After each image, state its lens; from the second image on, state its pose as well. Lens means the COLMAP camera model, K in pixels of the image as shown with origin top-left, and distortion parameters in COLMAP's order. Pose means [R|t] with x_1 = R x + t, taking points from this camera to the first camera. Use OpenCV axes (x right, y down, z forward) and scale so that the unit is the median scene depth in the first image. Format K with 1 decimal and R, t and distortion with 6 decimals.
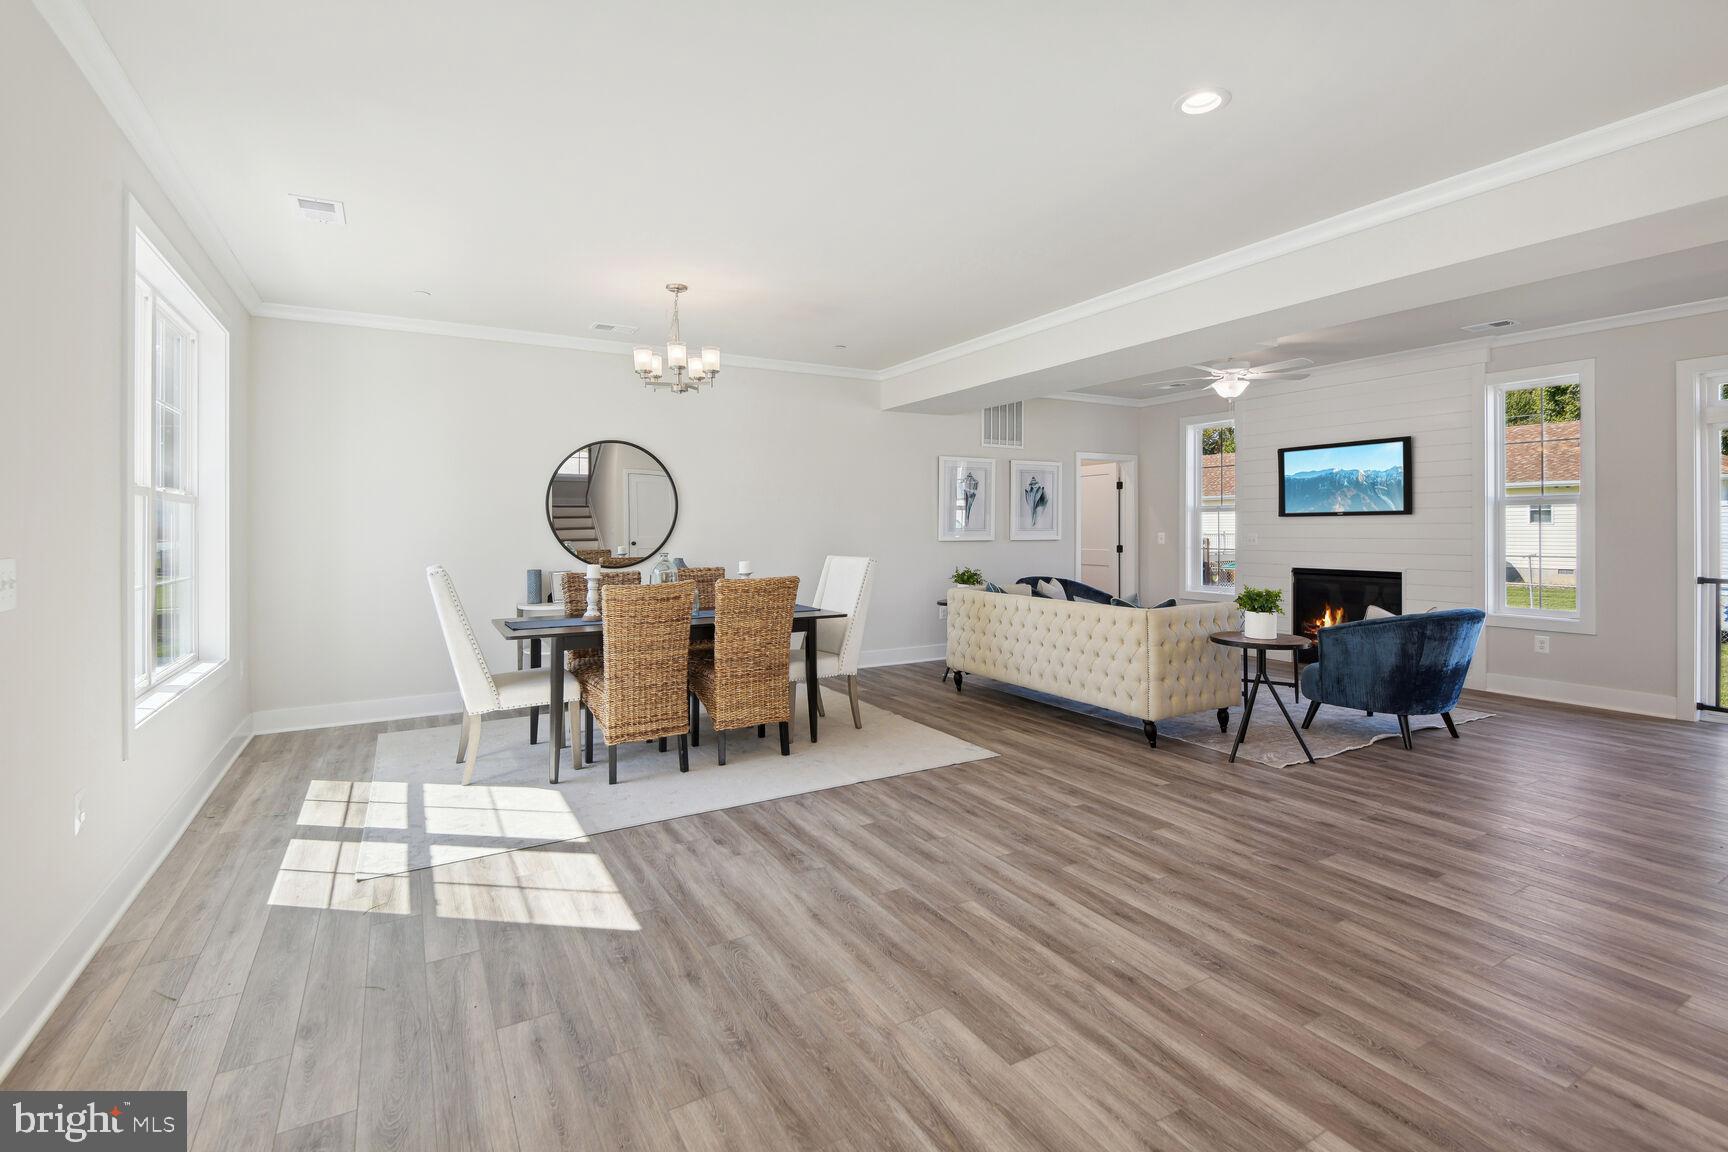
lens RADIAL K [[791.8, 0, 870.9], [0, 791.8, 538.9], [0, 0, 1]] dist [0.030056, -0.022142]
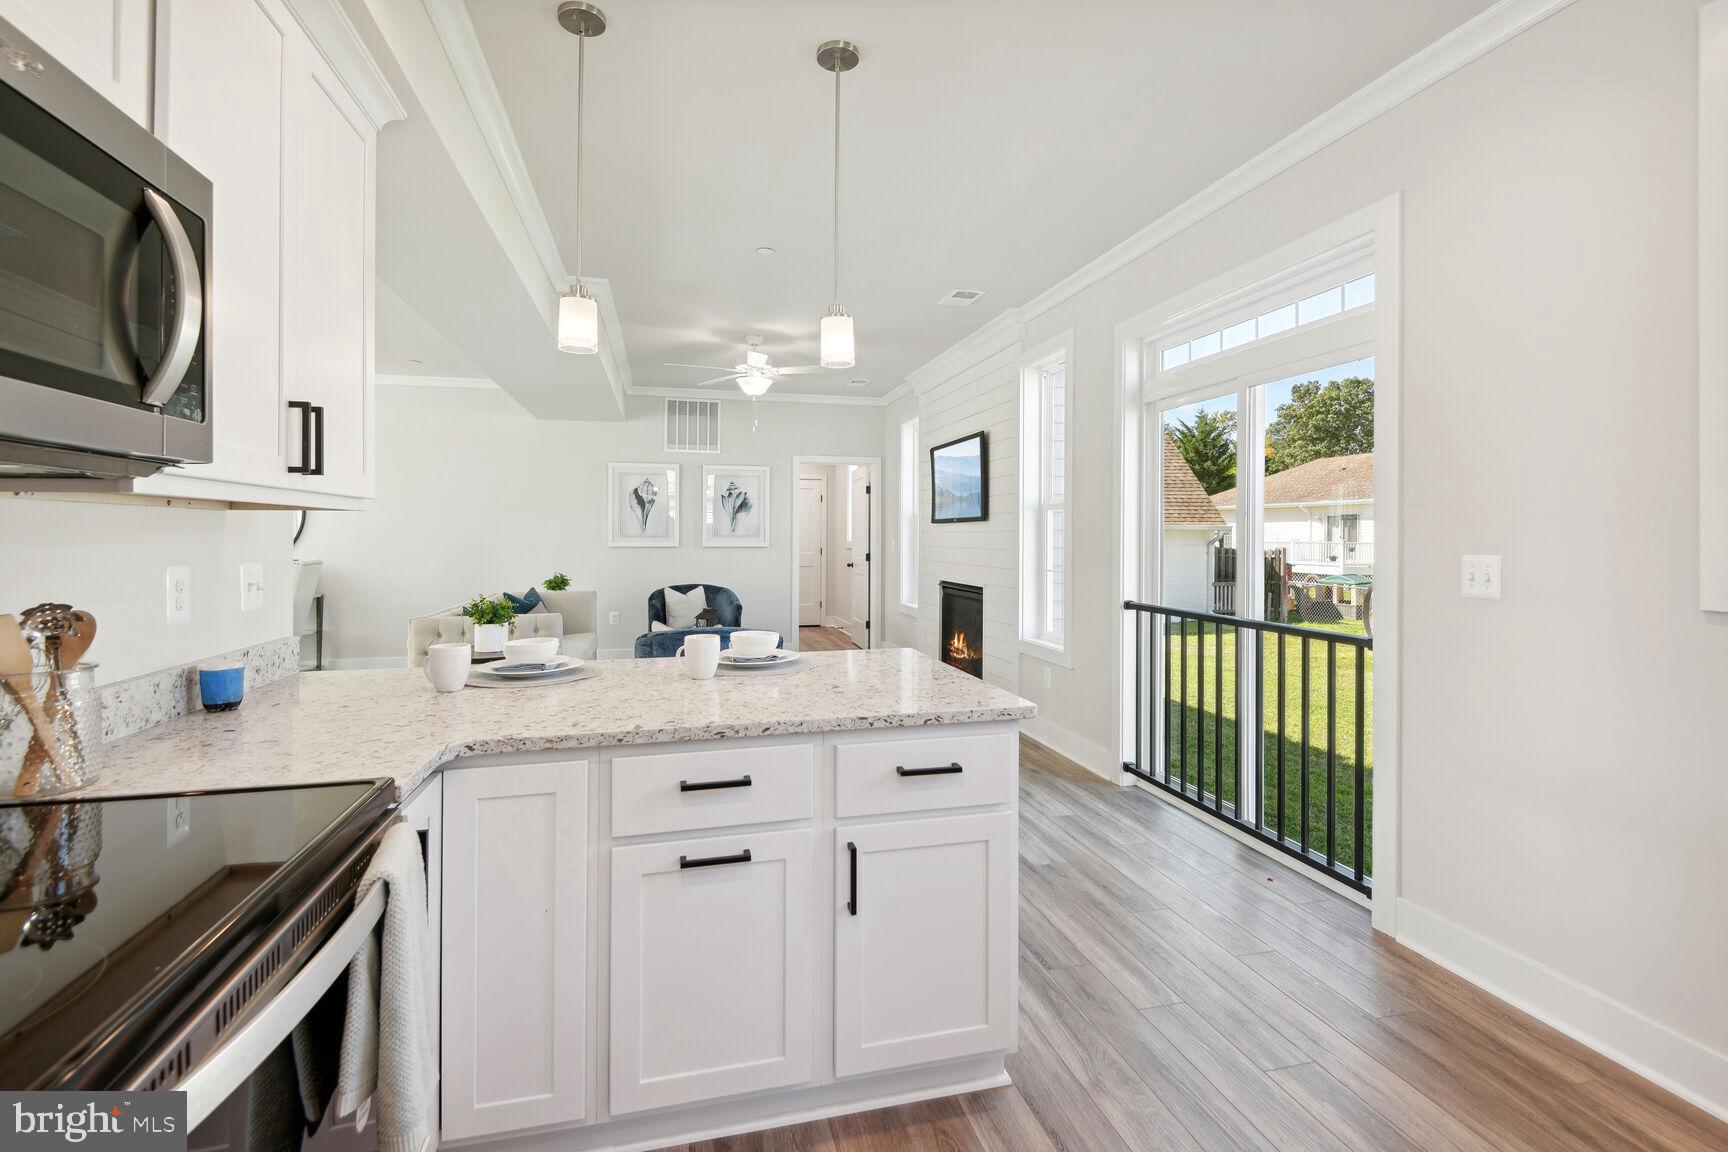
lens RADIAL K [[791.8, 0, 870.9], [0, 791.8, 538.9], [0, 0, 1]] dist [0.030056, -0.022142]
pose [[0.959508, 0.006702, -0.281600, 1.207573], [-0.008815, 0.999942, -0.006237, -0.006904], [0.281542, 0.008467, 0.959511, 0.214266]]
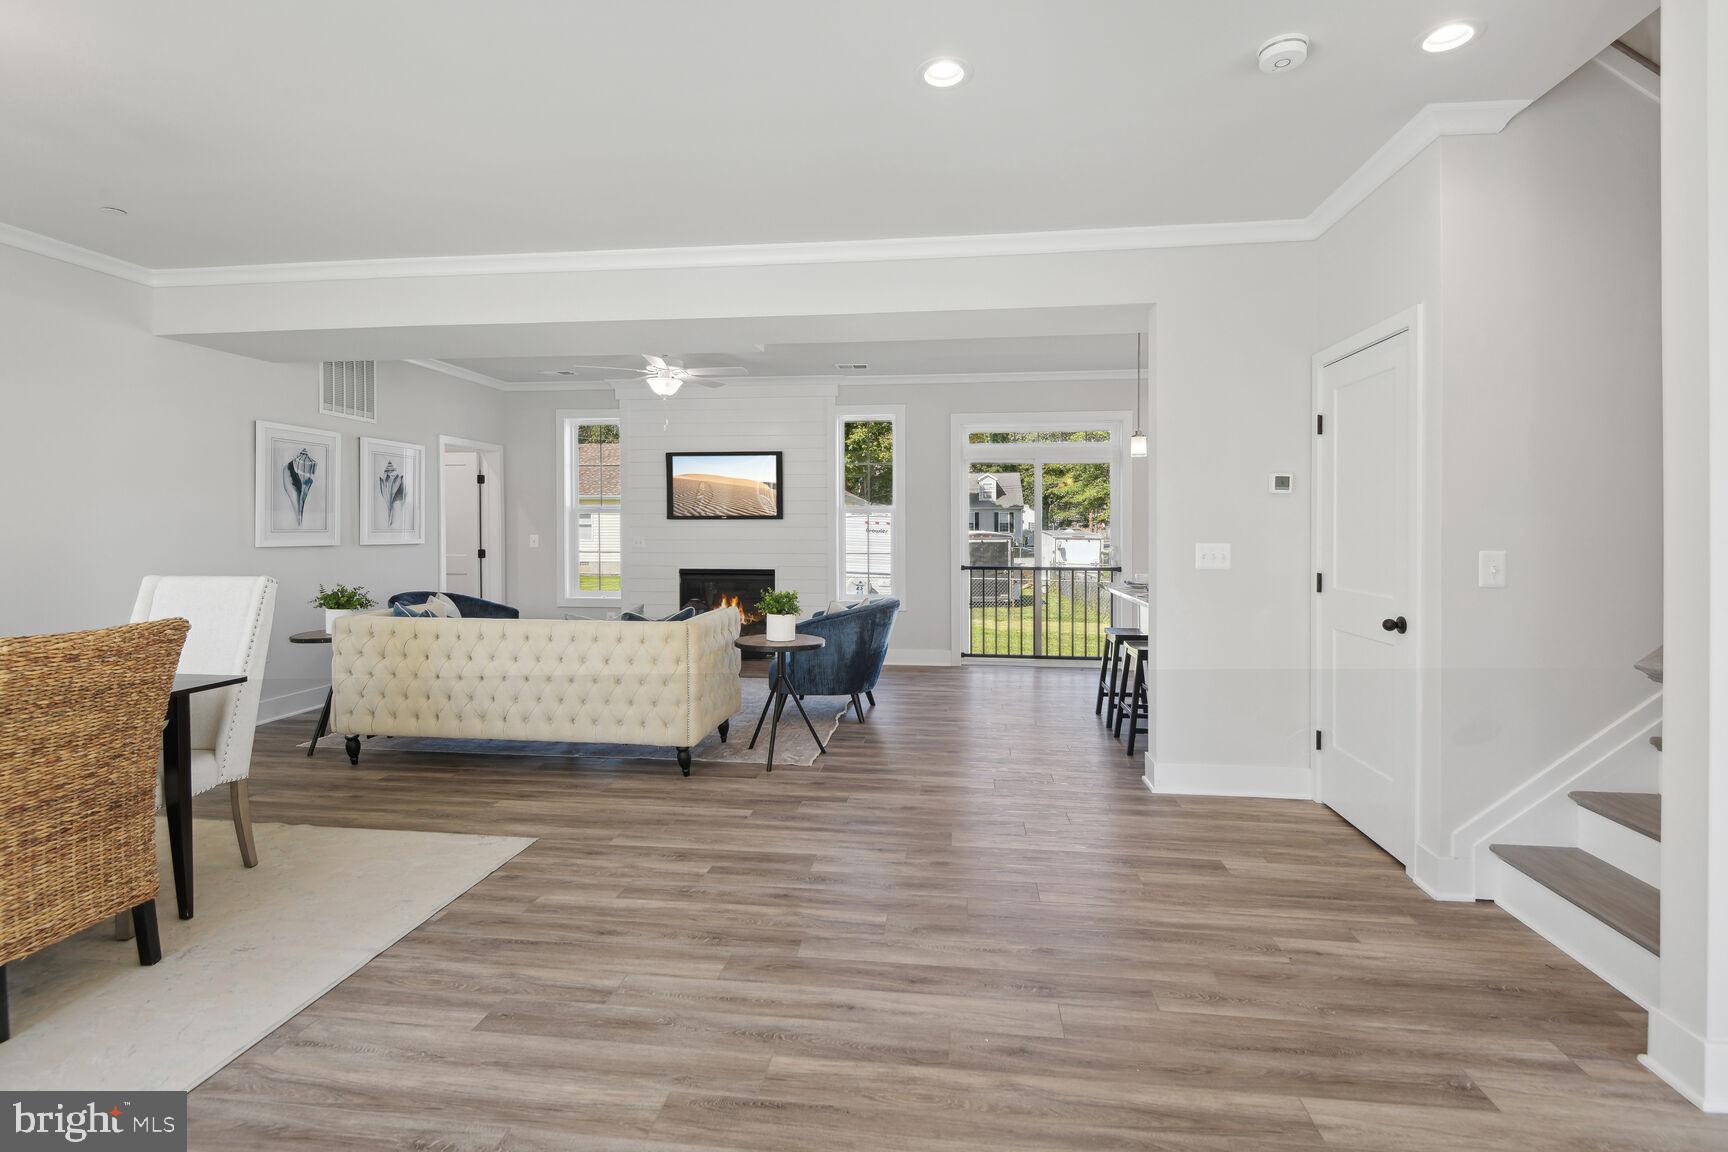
lens RADIAL K [[791.8, 0, 870.9], [0, 791.8, 538.9], [0, 0, 1]] dist [0.030056, -0.022142]
pose [[0.605519, -0.005005, 0.795815, -0.238239], [0.006375, 0.999979, 0.001438, -0.003692], [-0.795805, 0.004202, 0.605538, 0.310140]]
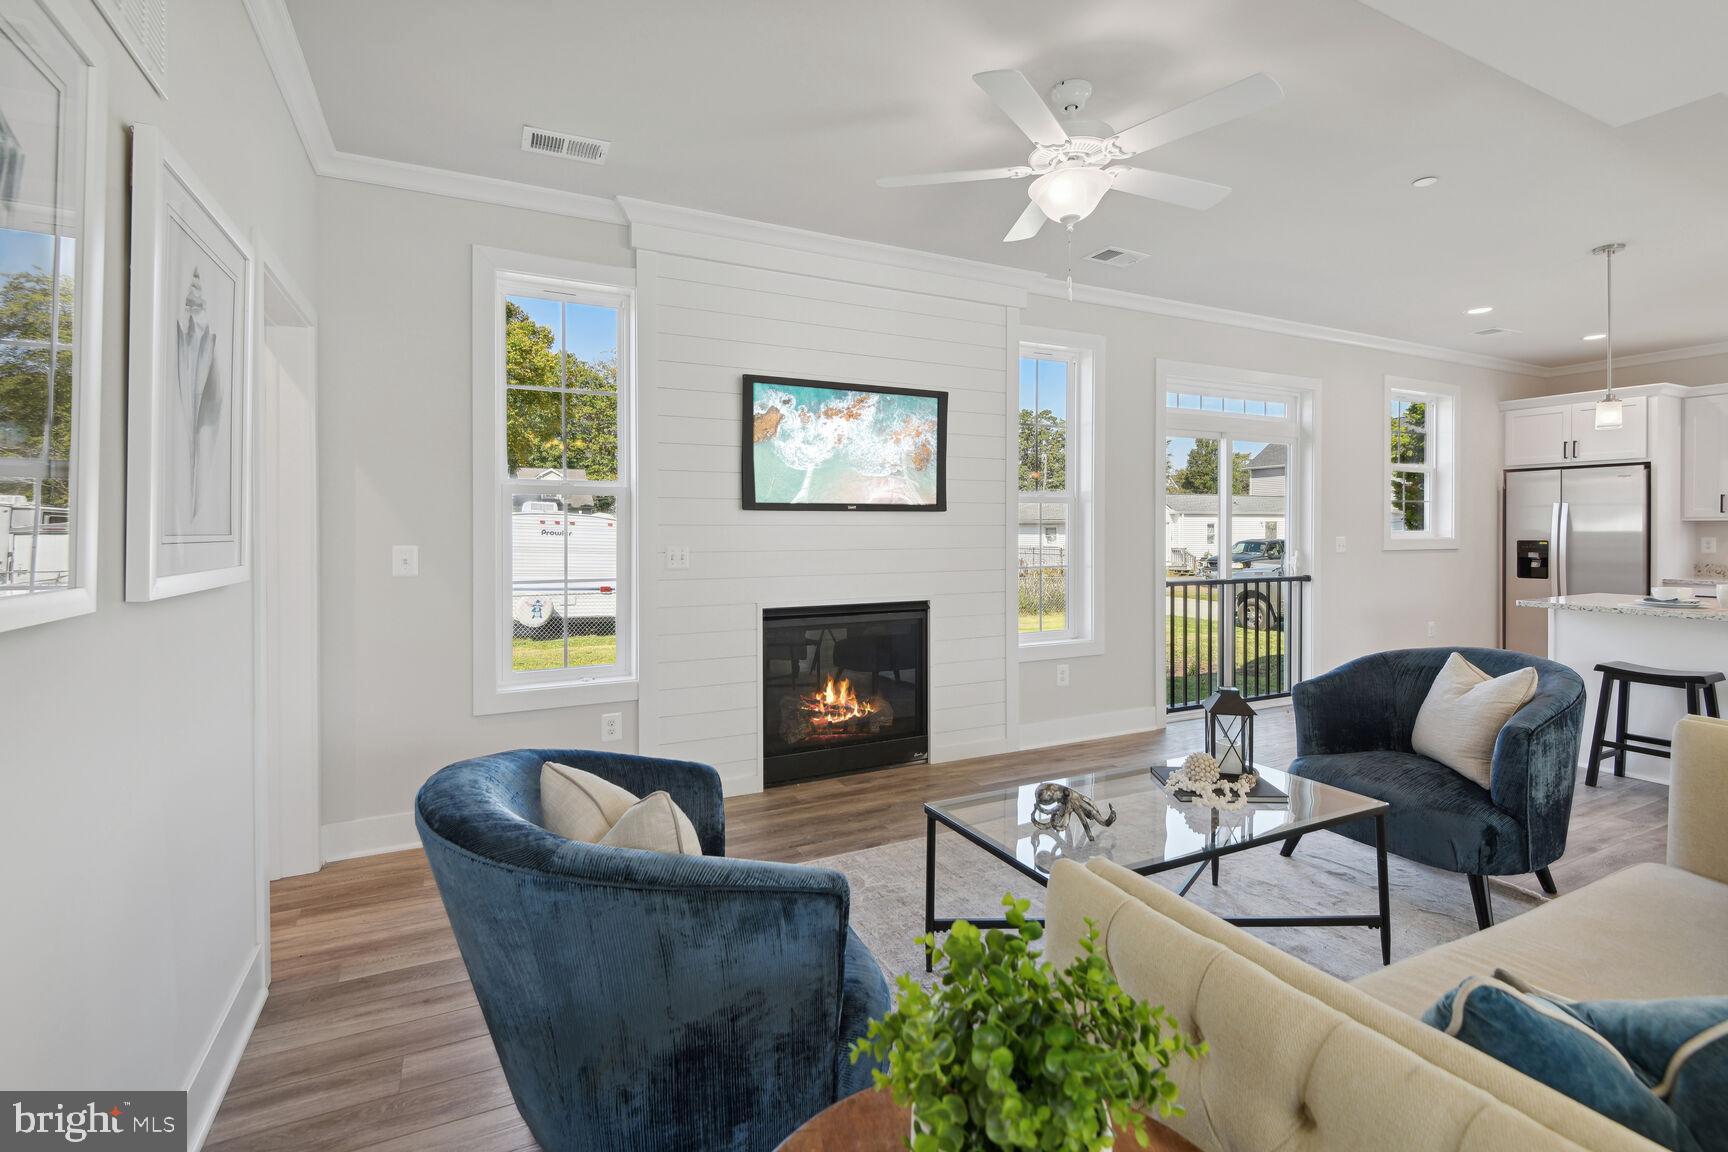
lens RADIAL K [[789.0, 0, 867.5], [0, 789.0, 531.9], [0, 0, 1]] dist [0.028768, -0.023181]
pose [[0.064393, 0.000999, 0.997924, 0.036631], [0.014808, 0.999888, -0.001957, -0.019824], [-0.997815, 0.014903, 0.064371, 1.545547]]
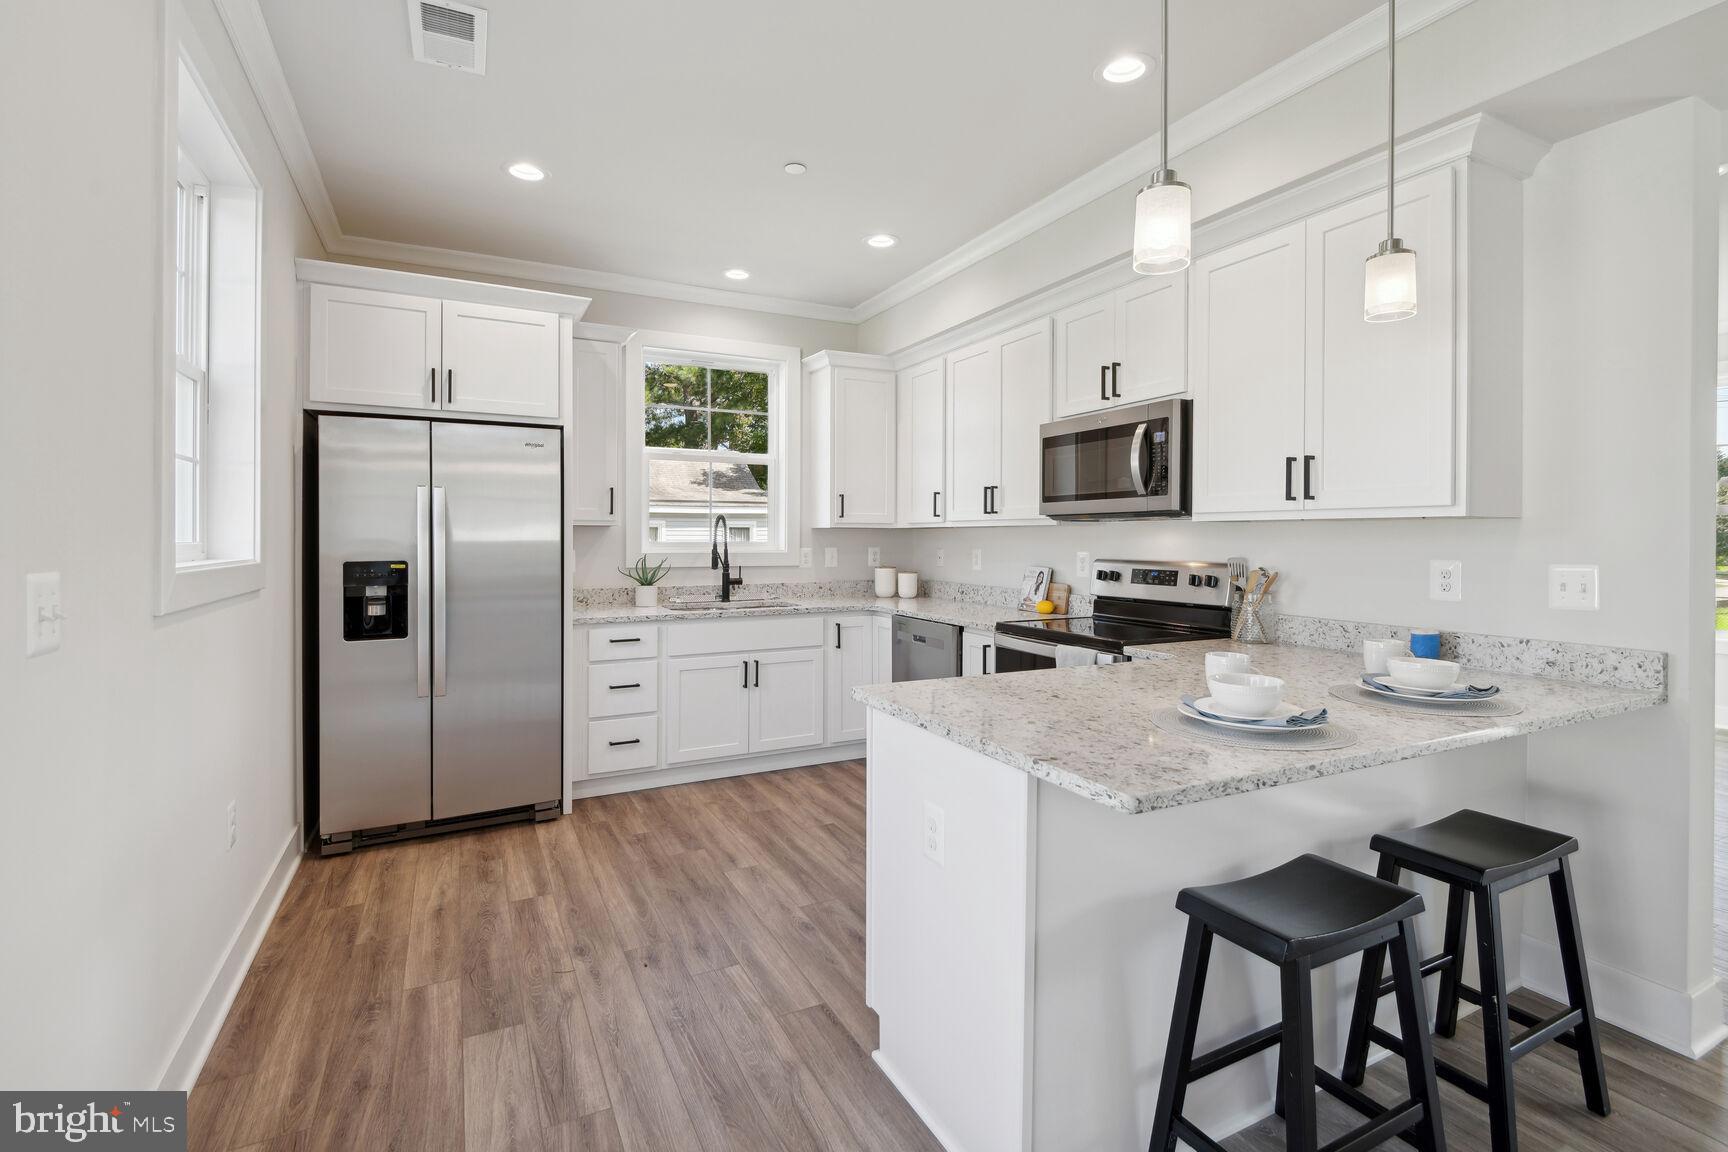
lens RADIAL K [[813.6, 0, 896.9], [0, 813.6, 535.2], [0, 0, 1]] dist [-0.043533, 0.000054]
pose [[-0.999283, 0.003440, 0.037708, 1.129168], [0.003968, 0.999895, 0.013935, -0.020286], [-0.037656, 0.014075, -0.999192, 1.095999]]
